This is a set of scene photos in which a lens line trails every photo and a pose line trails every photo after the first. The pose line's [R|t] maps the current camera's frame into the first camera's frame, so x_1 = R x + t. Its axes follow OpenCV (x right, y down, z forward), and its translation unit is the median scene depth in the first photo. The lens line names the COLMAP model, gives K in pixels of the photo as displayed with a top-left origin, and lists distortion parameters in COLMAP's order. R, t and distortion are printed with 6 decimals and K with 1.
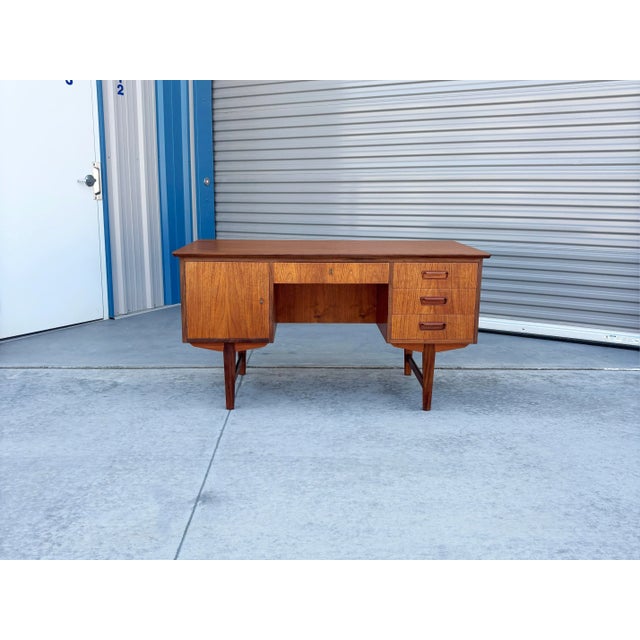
lens RADIAL K [[662.2, 0, 319.0], [0, 662.2, 315.7], [0, 0, 1]] dist [0.014902, 0.000000]
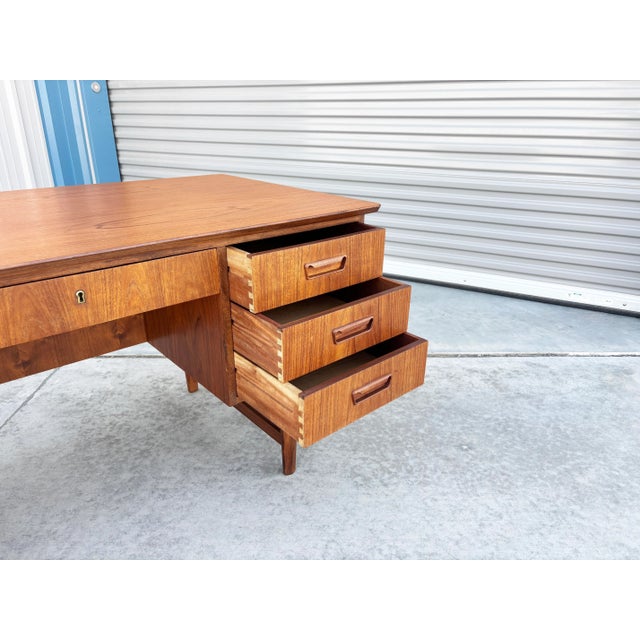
lens RADIAL K [[496.3, 0, 326.0], [0, 496.3, 324.4], [0, 0, 1]] dist [0.029336, -0.038516]
pose [[0.999888, -0.006434, 0.013524, 0.194467], [0.003360, 0.976373, 0.216066, -0.087226], [-0.014595, -0.215996, 0.976285, 0.594300]]
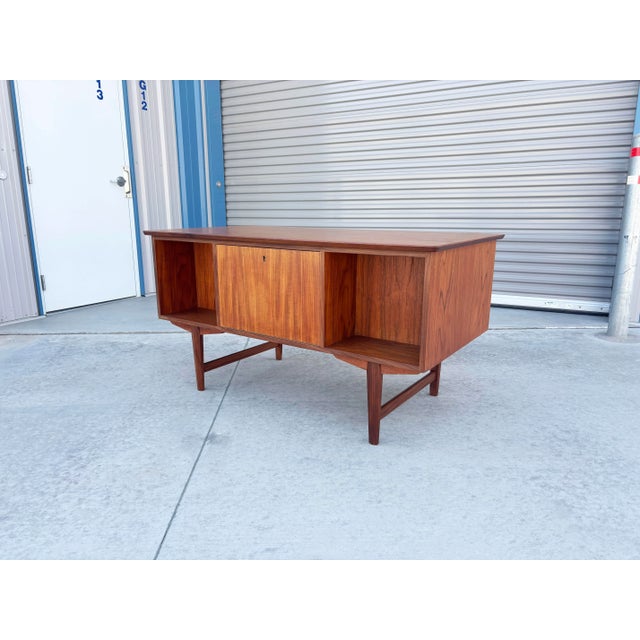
lens RADIAL K [[496.3, 0, 323.3], [0, 496.3, 322.6], [0, 0, 1]] dist [0.029336, -0.038516]
pose [[0.999633, -0.014863, 0.022653, -0.000761], [0.013959, 0.999119, 0.039566, 0.035492], [-0.023221, -0.039235, 0.998960, 0.116458]]
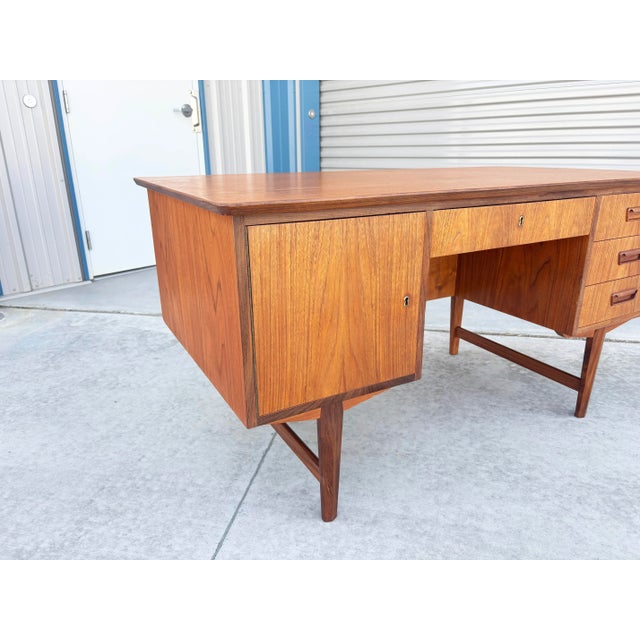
lens RADIAL K [[496.3, 0, 322.4], [0, 496.3, 324.2], [0, 0, 1]] dist [0.029336, -0.038516]
pose [[0.980226, 0.051951, -0.190940, -0.001976], [-0.022685, 0.988062, 0.152375, -0.022097], [0.196577, -0.145030, 0.969703, 0.473819]]
